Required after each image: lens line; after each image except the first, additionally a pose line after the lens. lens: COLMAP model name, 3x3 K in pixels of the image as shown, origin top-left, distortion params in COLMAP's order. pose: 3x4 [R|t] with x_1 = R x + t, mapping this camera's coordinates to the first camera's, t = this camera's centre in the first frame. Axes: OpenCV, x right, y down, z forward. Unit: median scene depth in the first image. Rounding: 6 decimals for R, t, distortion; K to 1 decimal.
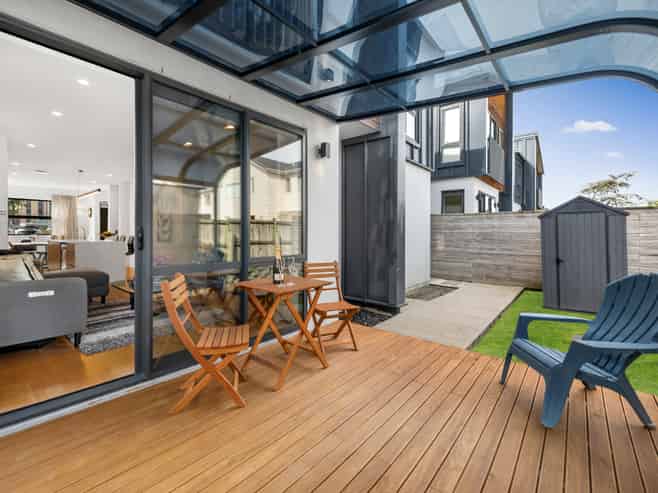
lens RADIAL K [[297.0, 0, 329.5], [0, 297.0, 236.1], [0, 0, 1]] dist [-0.001374, -0.000555]
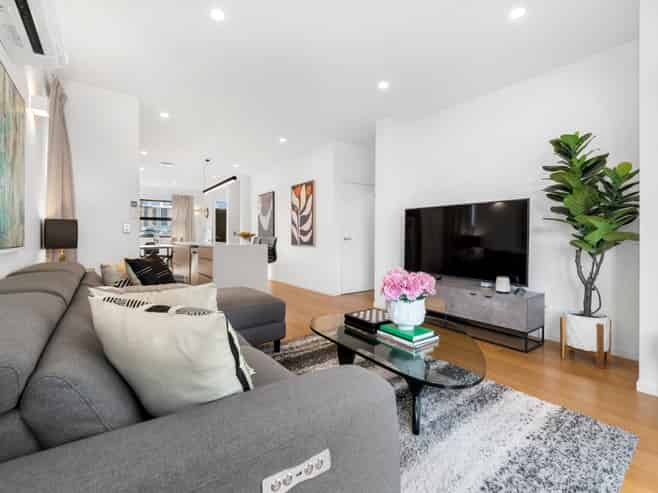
lens RADIAL K [[297.0, 0, 329.5], [0, 297.0, 236.1], [0, 0, 1]] dist [-0.001374, -0.000555]
pose [[0.971771, -0.003896, -0.235893, -0.230169], [0.001694, 0.999953, -0.009540, 0.002574], [0.235920, 0.008871, 0.971732, 0.201031]]
